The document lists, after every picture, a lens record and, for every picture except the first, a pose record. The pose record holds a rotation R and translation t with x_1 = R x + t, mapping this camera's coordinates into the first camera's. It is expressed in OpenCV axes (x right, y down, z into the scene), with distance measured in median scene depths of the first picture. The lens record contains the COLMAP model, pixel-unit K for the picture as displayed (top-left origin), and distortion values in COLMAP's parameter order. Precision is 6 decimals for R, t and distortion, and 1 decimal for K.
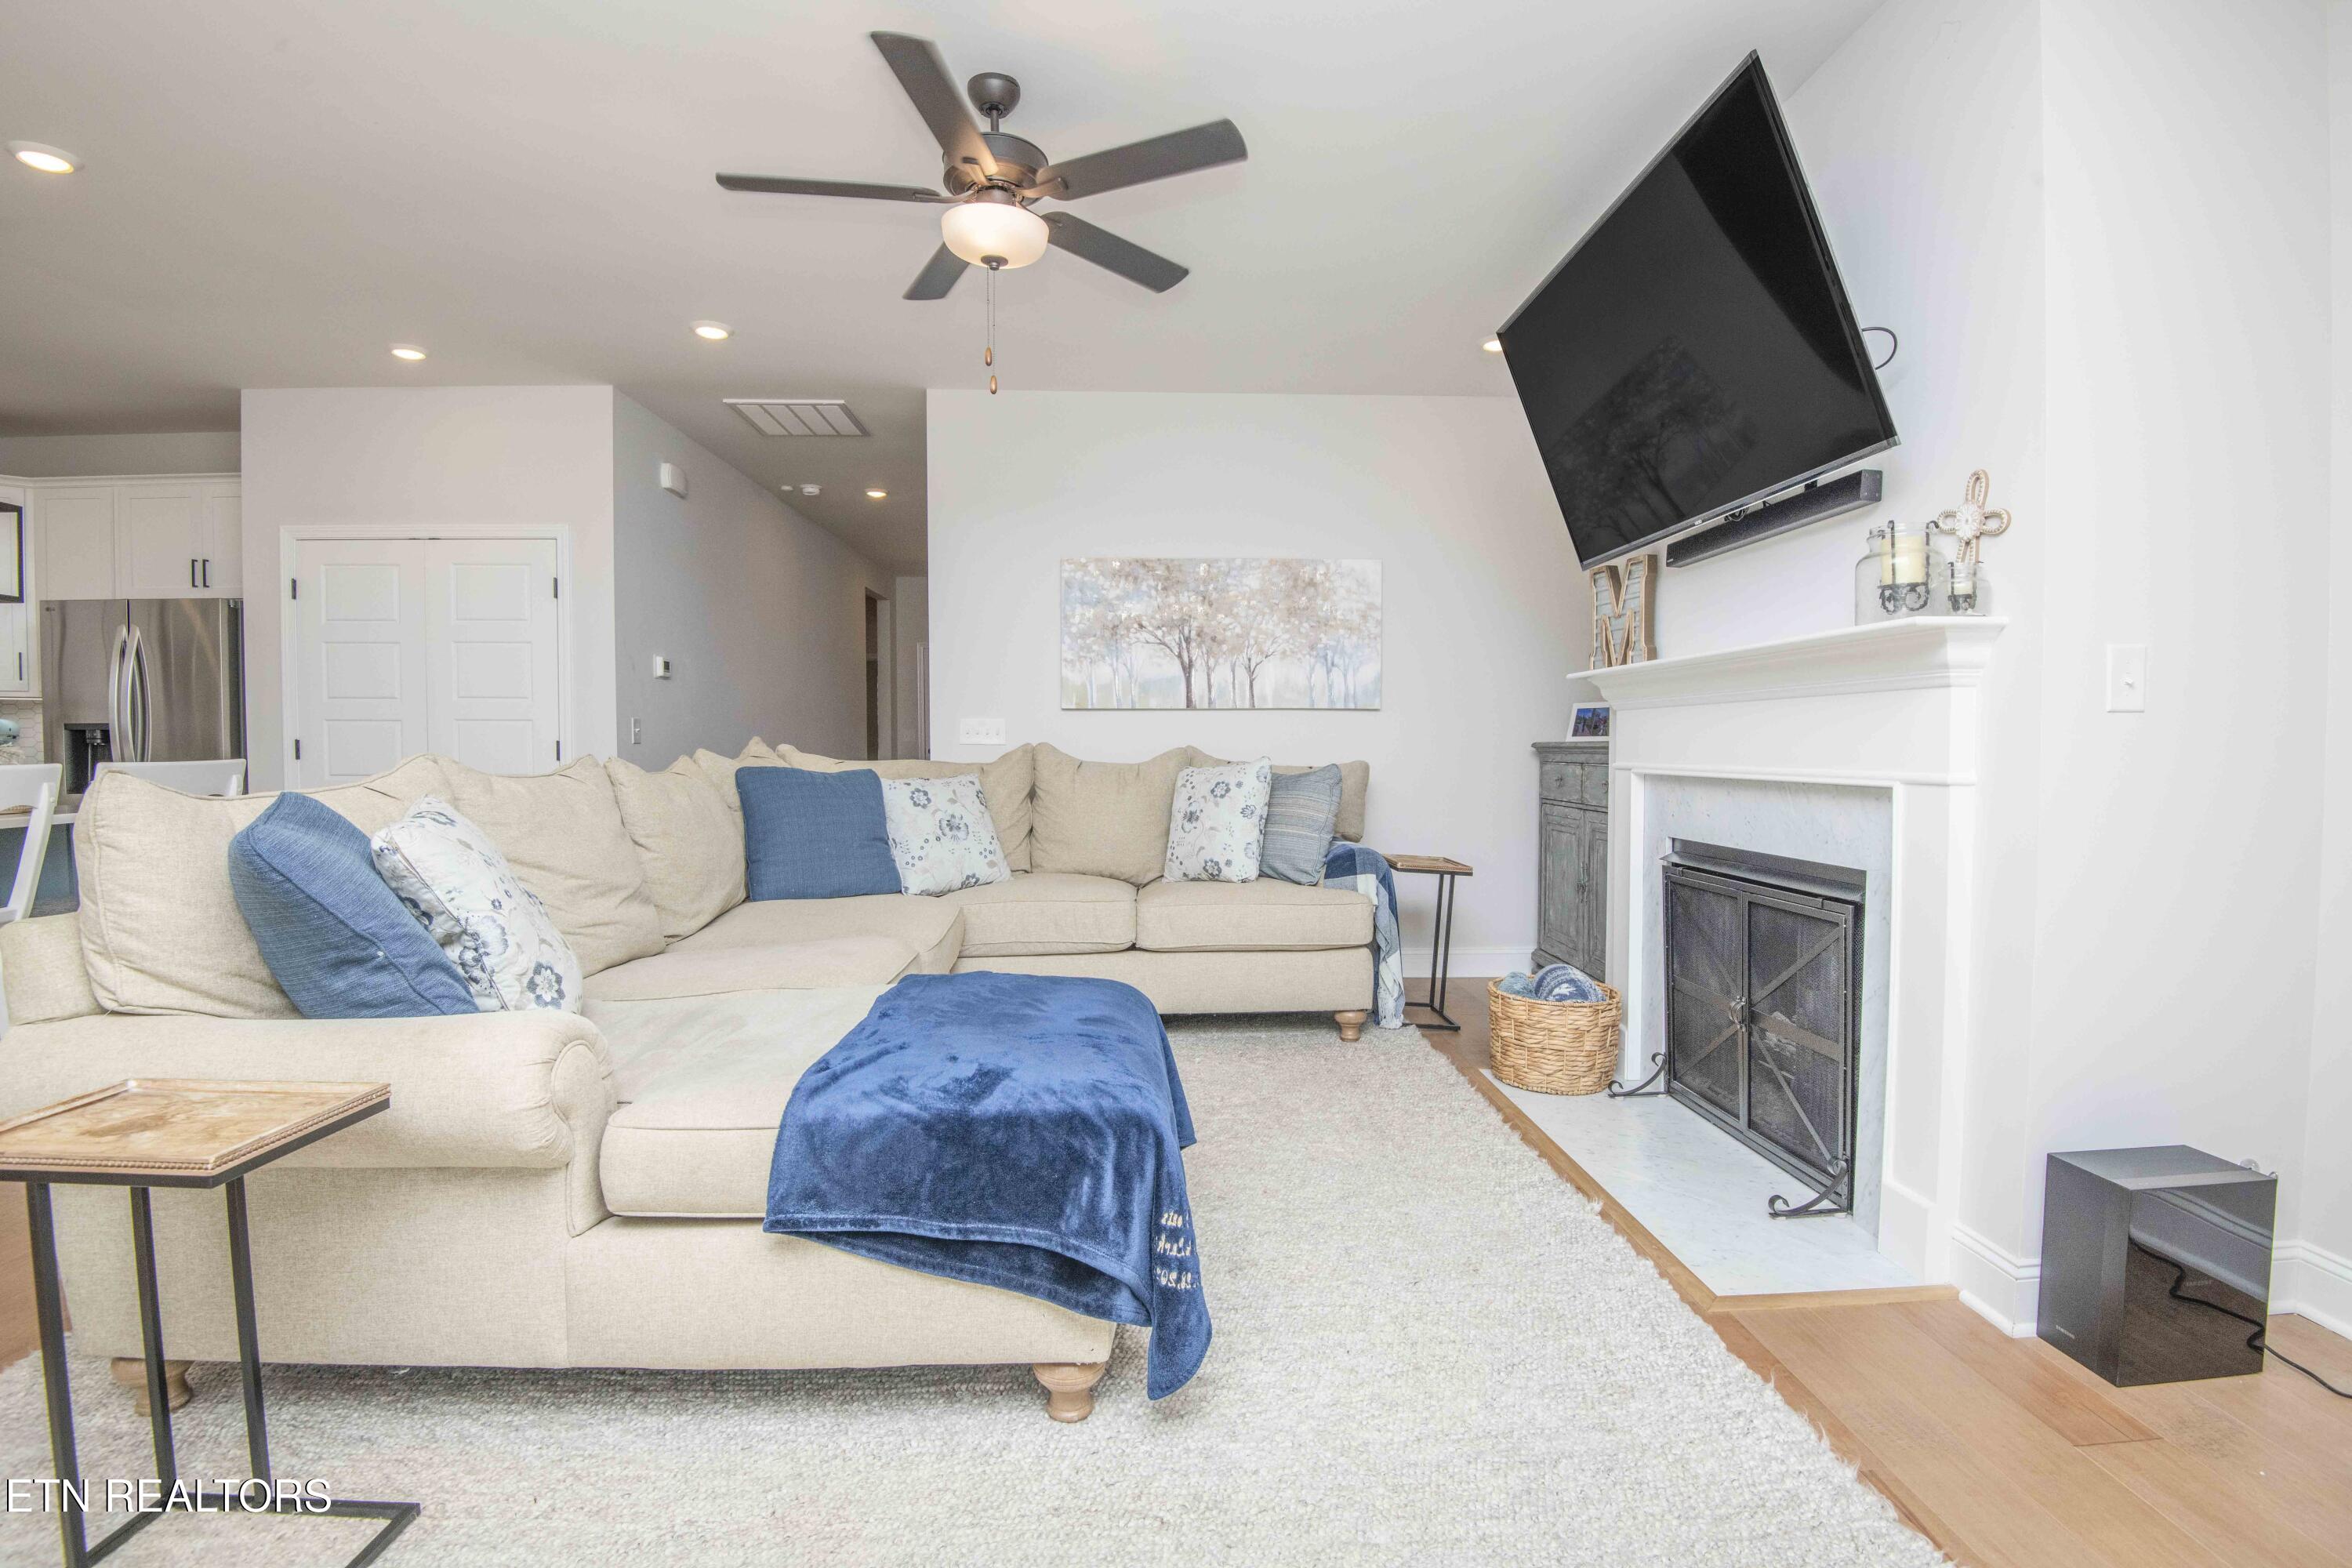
lens RADIAL K [[1087.0, 0, 1168.6], [0, 1087.0, 789.1], [0, 0, 1]] dist [-0.031094, -0.007076]
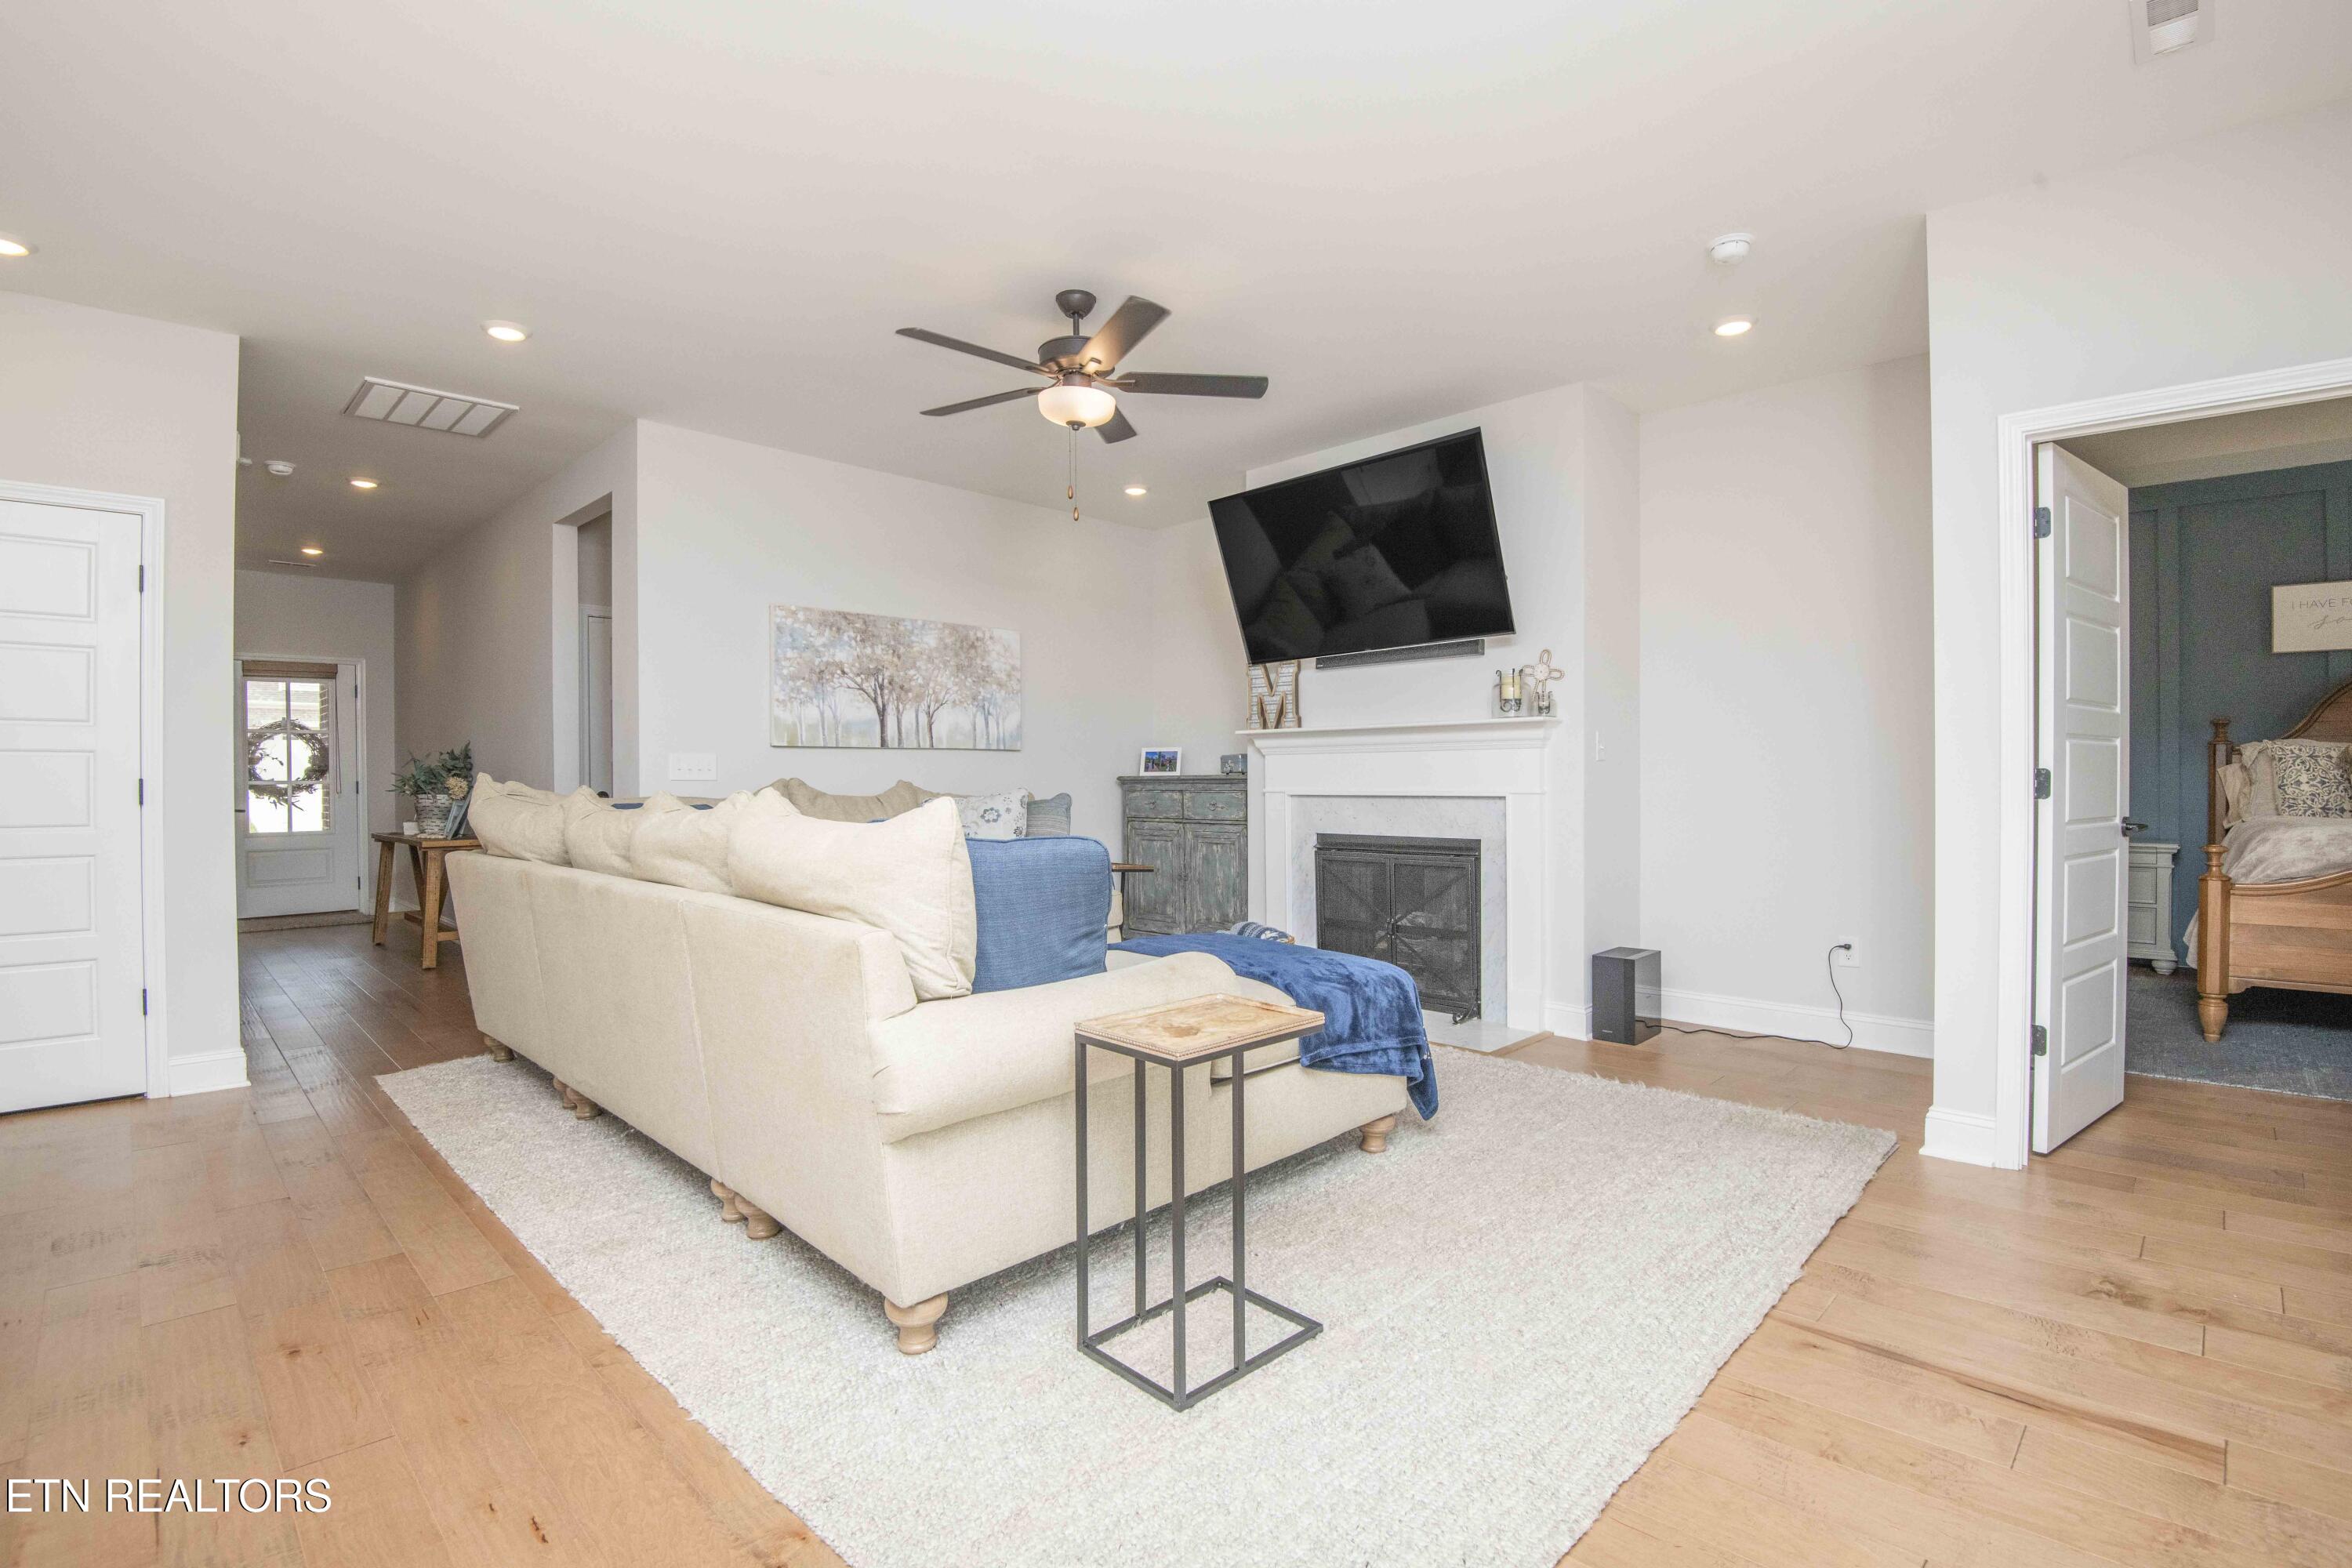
lens RADIAL K [[1087.0, 0, 1187.8], [0, 1087.0, 790.4], [0, 0, 1]] dist [-0.031094, -0.007076]
pose [[0.725322, -0.013245, 0.688283, -0.531653], [0.034222, 0.999272, -0.016834, 0.000569], [-0.687559, 0.035764, 0.725247, -0.037808]]
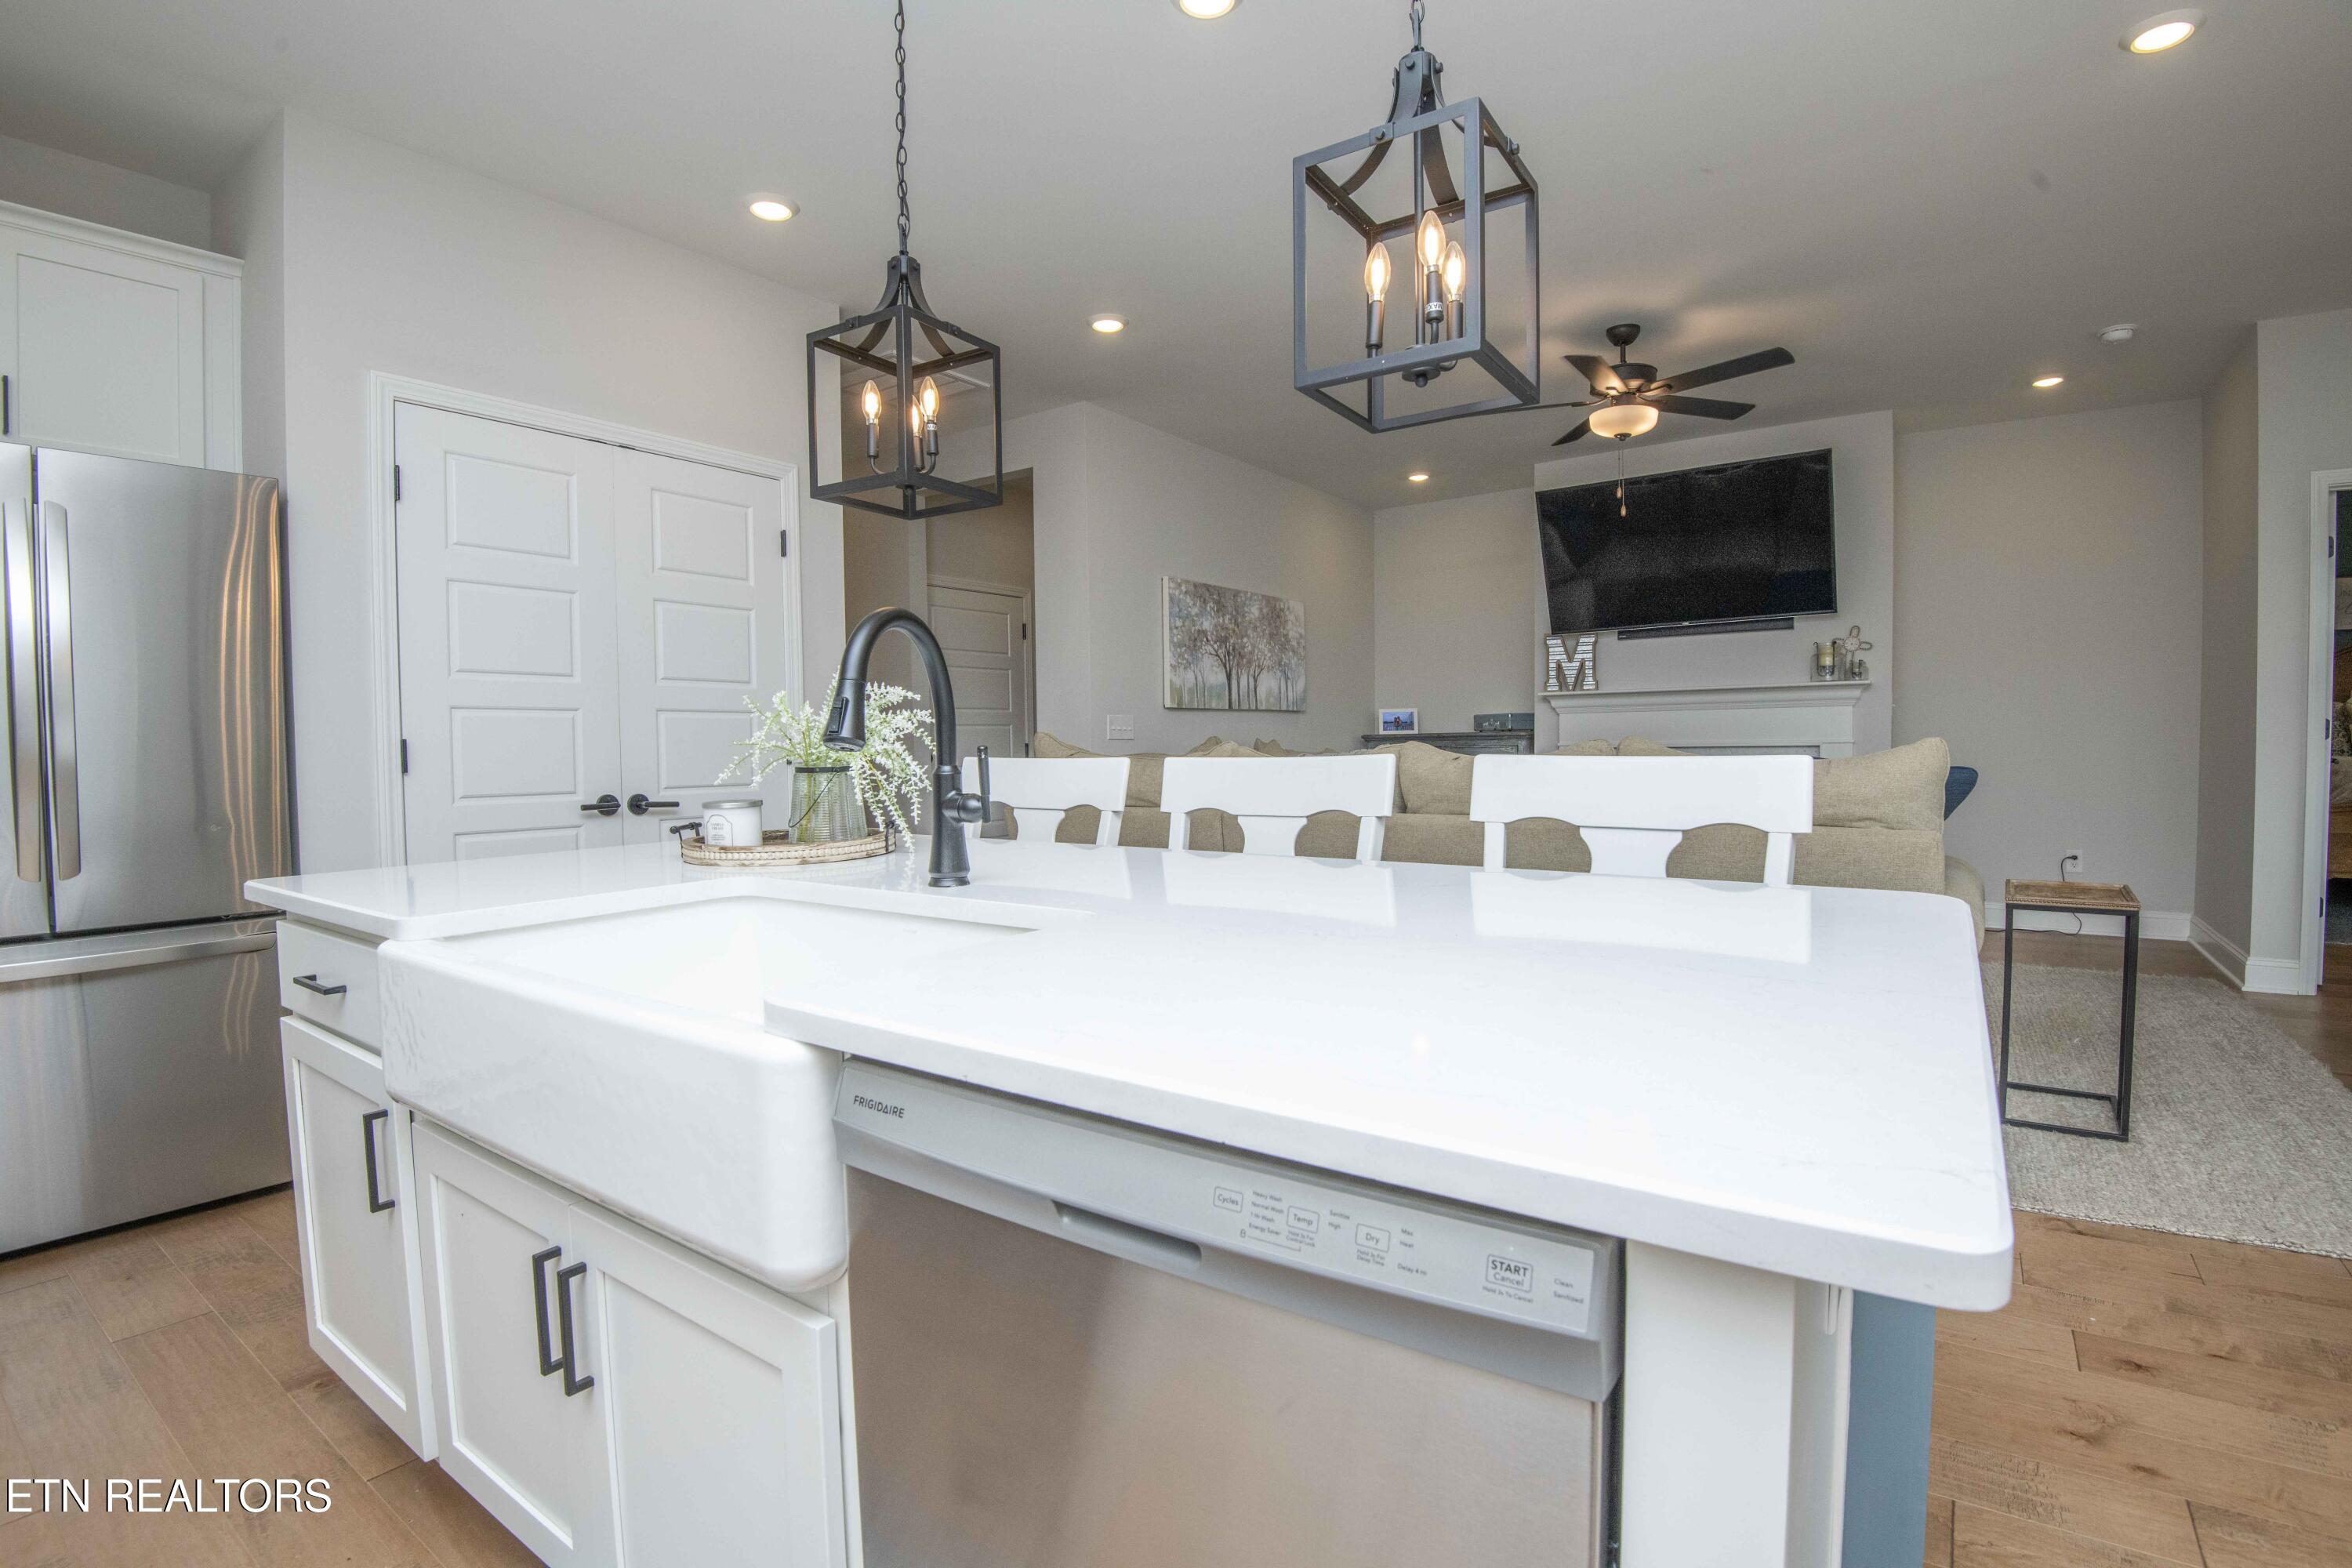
lens RADIAL K [[1087.0, 0, 1175.6], [0, 1087.0, 783.6], [0, 0, 1]] dist [-0.031094, -0.007076]
pose [[0.608061, -0.042488, 0.792752, -1.009761], [0.049700, 0.998645, 0.015402, -0.011242], [-0.792333, 0.030034, 0.609349, 0.296916]]
